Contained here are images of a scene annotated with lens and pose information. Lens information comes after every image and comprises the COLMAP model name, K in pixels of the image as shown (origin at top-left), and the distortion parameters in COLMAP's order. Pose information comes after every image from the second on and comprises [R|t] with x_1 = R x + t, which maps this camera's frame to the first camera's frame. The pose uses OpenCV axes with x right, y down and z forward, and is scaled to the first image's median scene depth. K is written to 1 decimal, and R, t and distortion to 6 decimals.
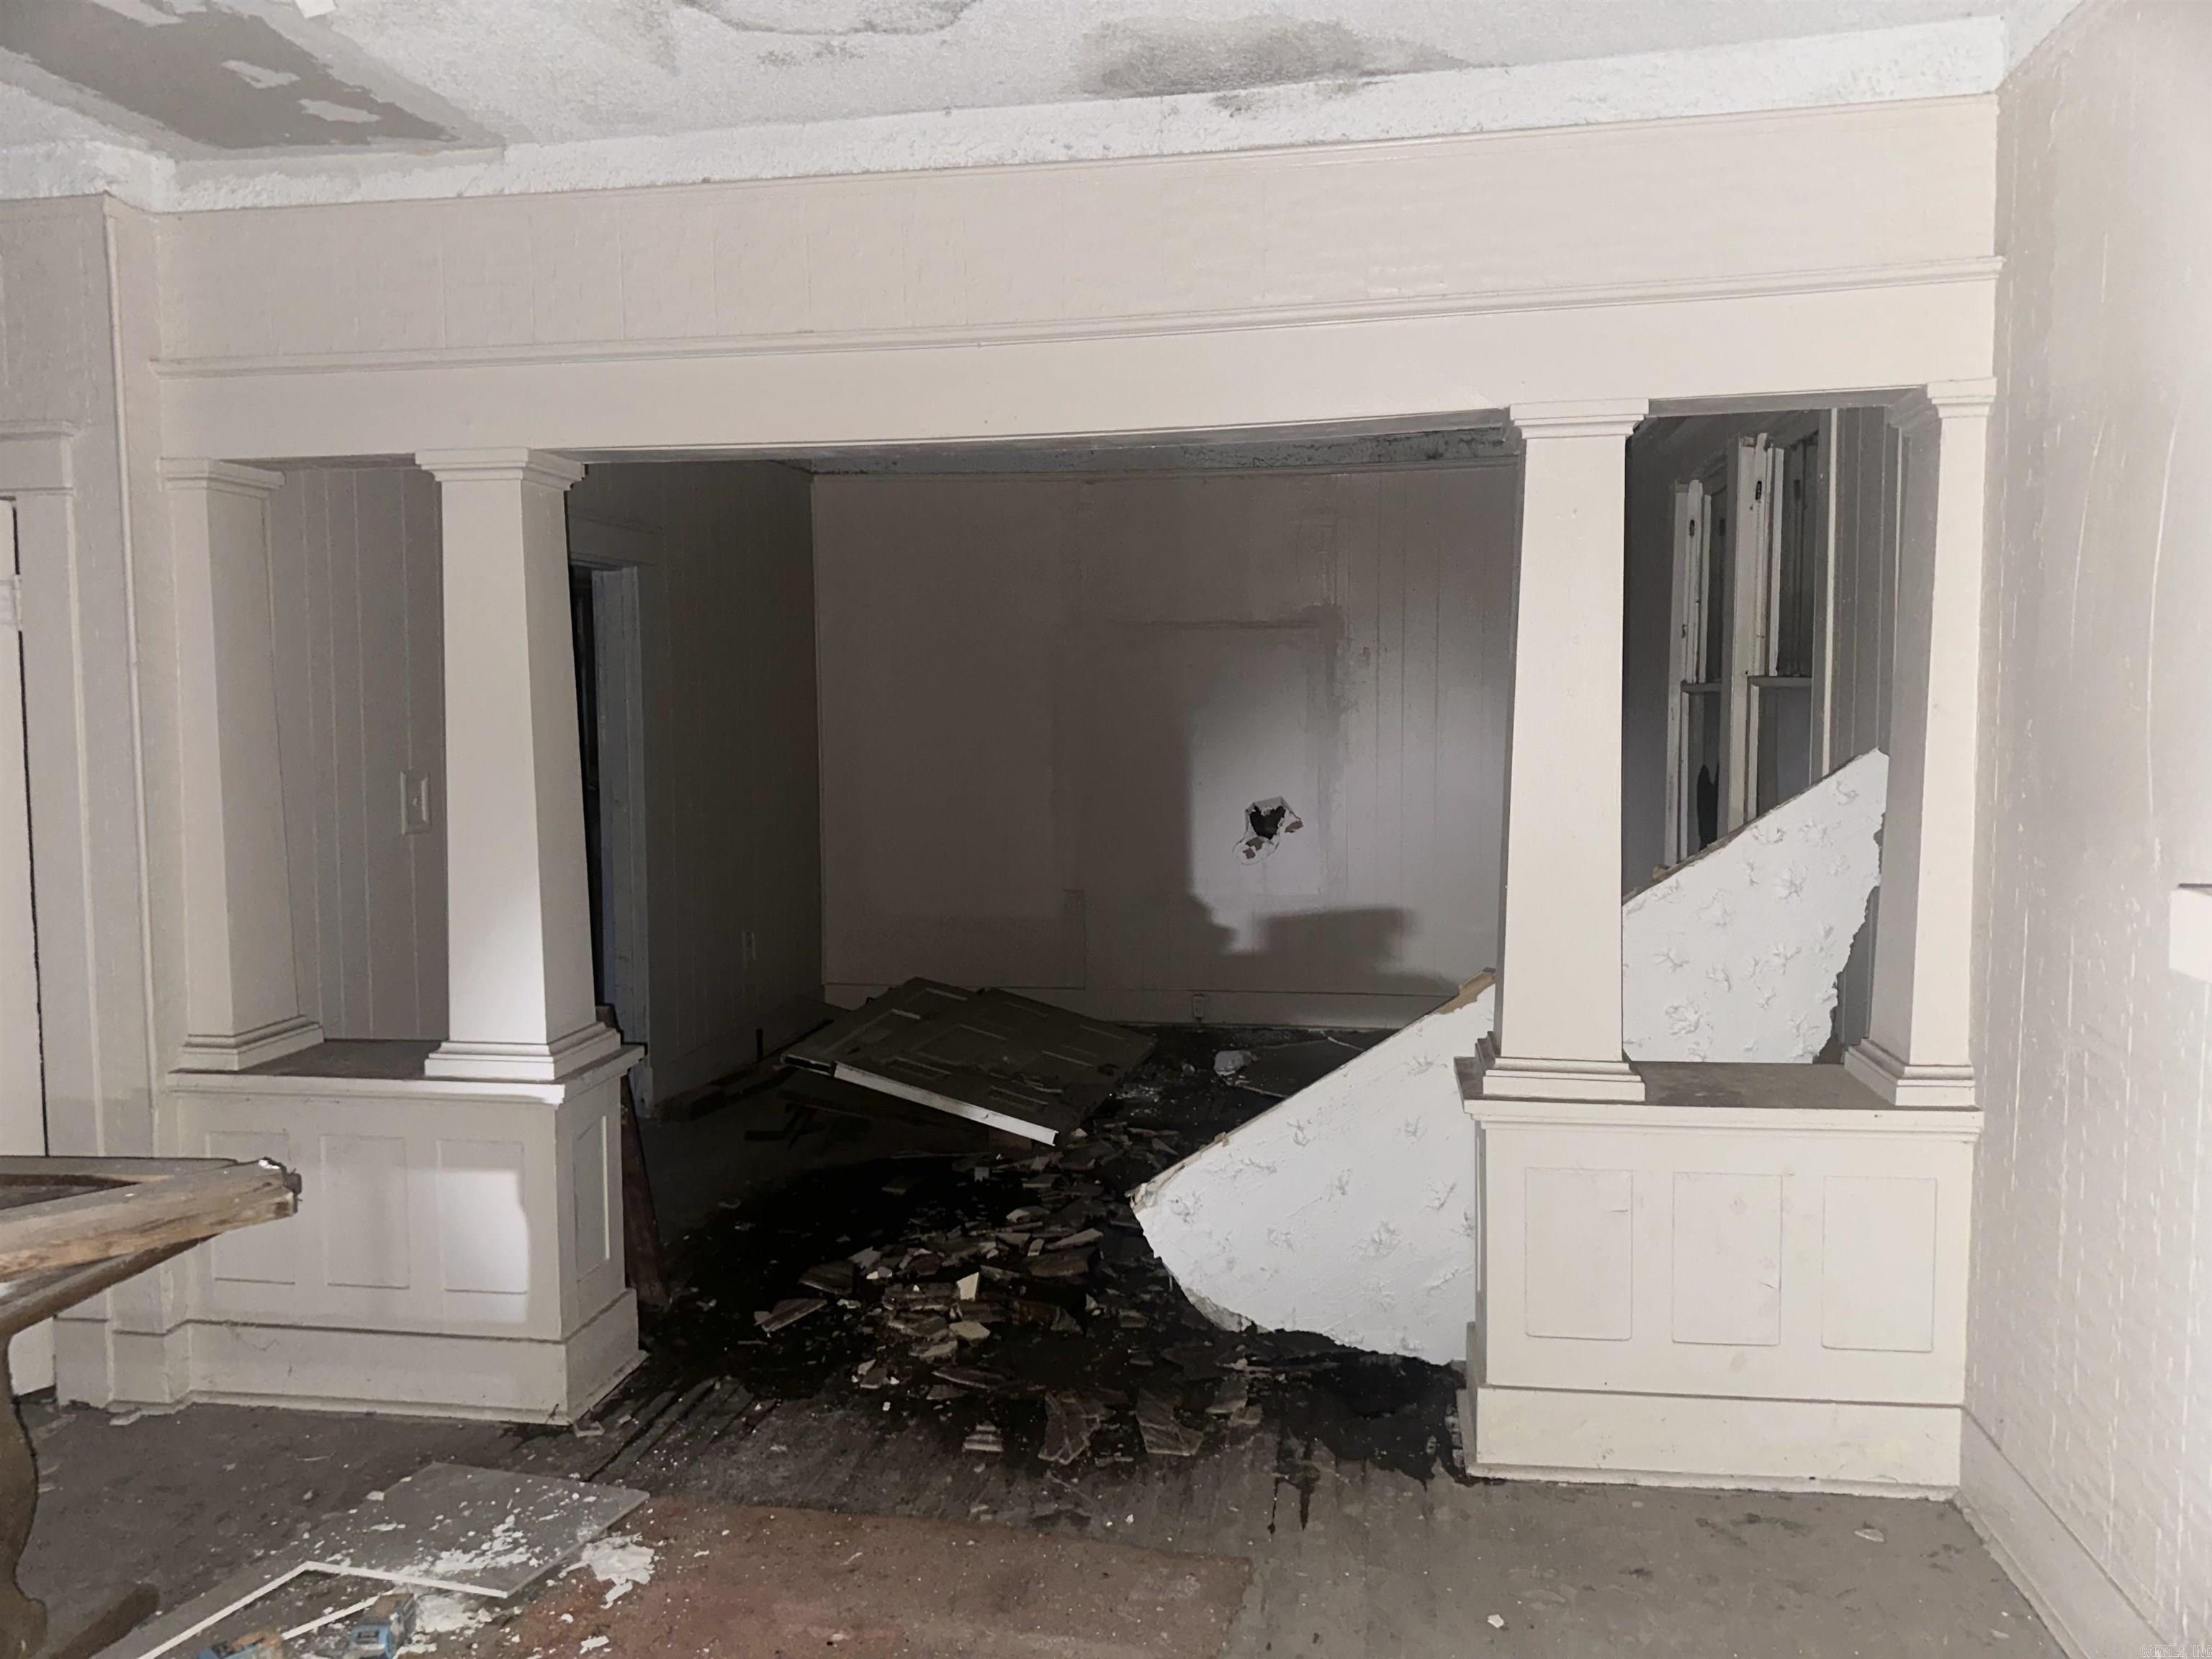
lens RADIAL K [[1535.1, 0, 1158.1], [0, 1535.1, 847.2], [0, 0, 1]] dist [0.177885, -0.309901]
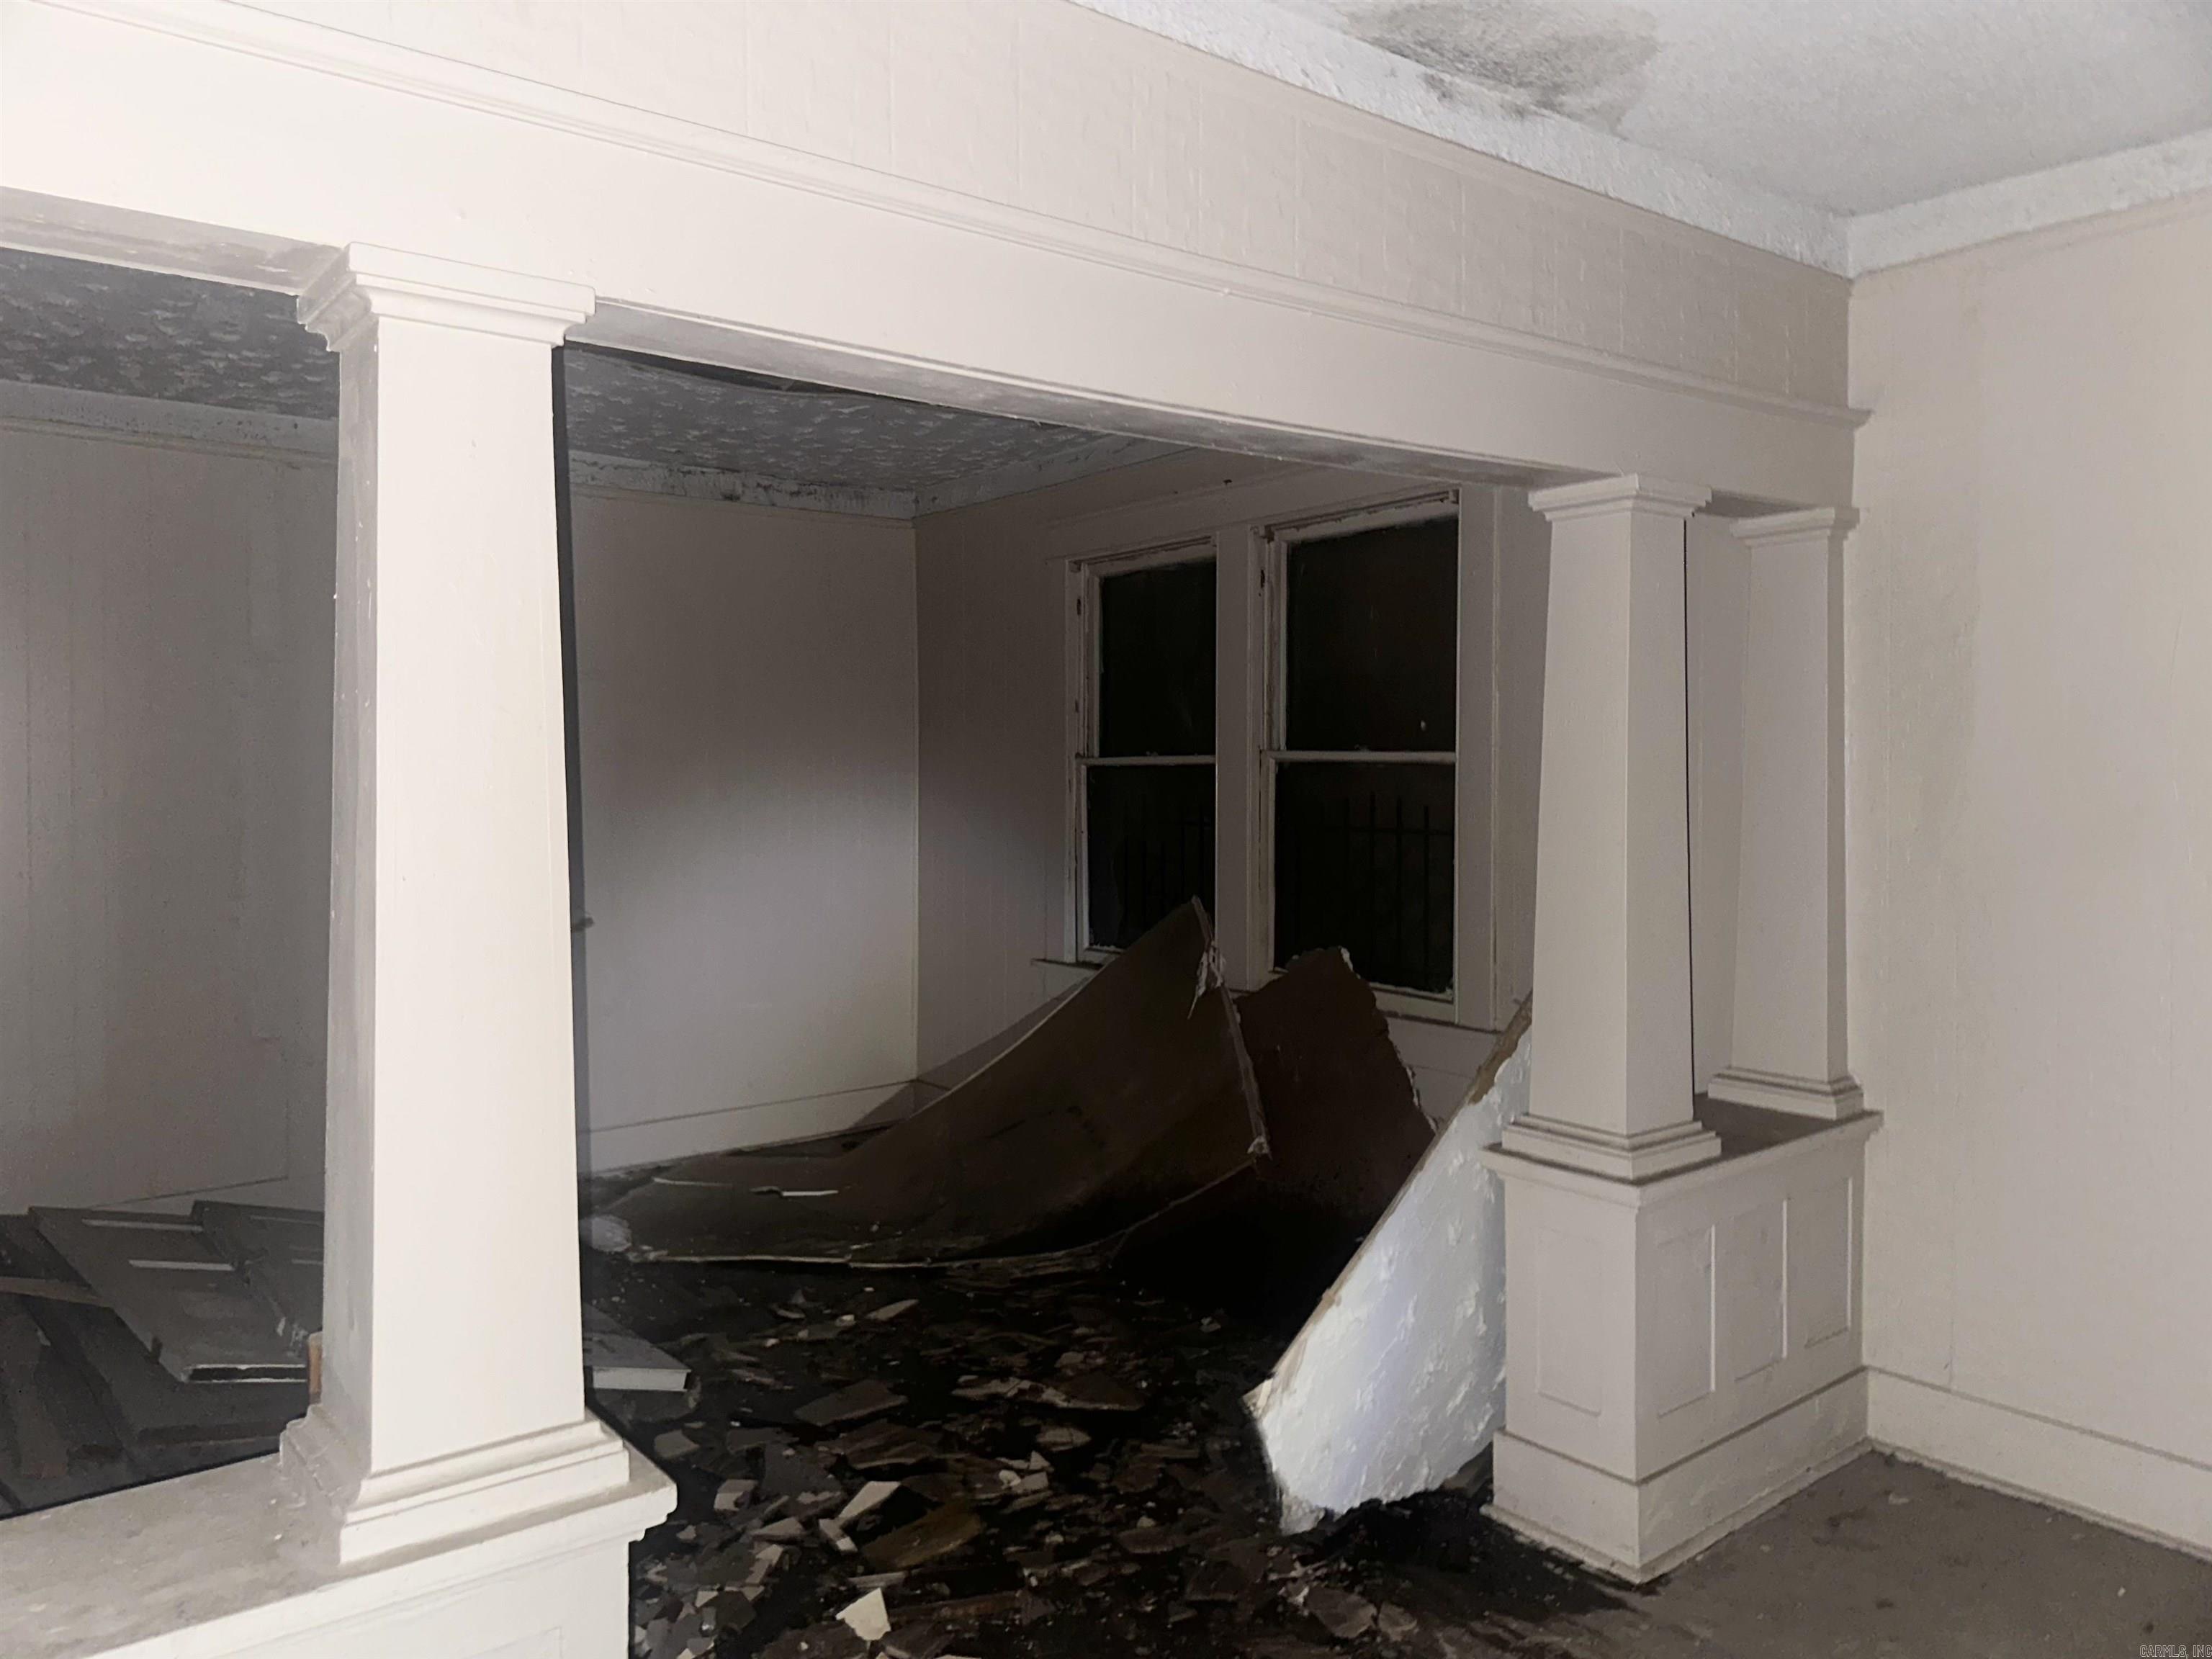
lens RADIAL K [[1553.8, 0, 1106.0], [0, 1553.8, 829.5], [0, 0, 1]] dist [0.003049, 0.001610]
pose [[0.696455, -0.022804, 0.717238, -0.678188], [0.065578, 0.997335, -0.031969, -0.044598], [-0.714597, 0.069300, 0.696095, 0.535296]]
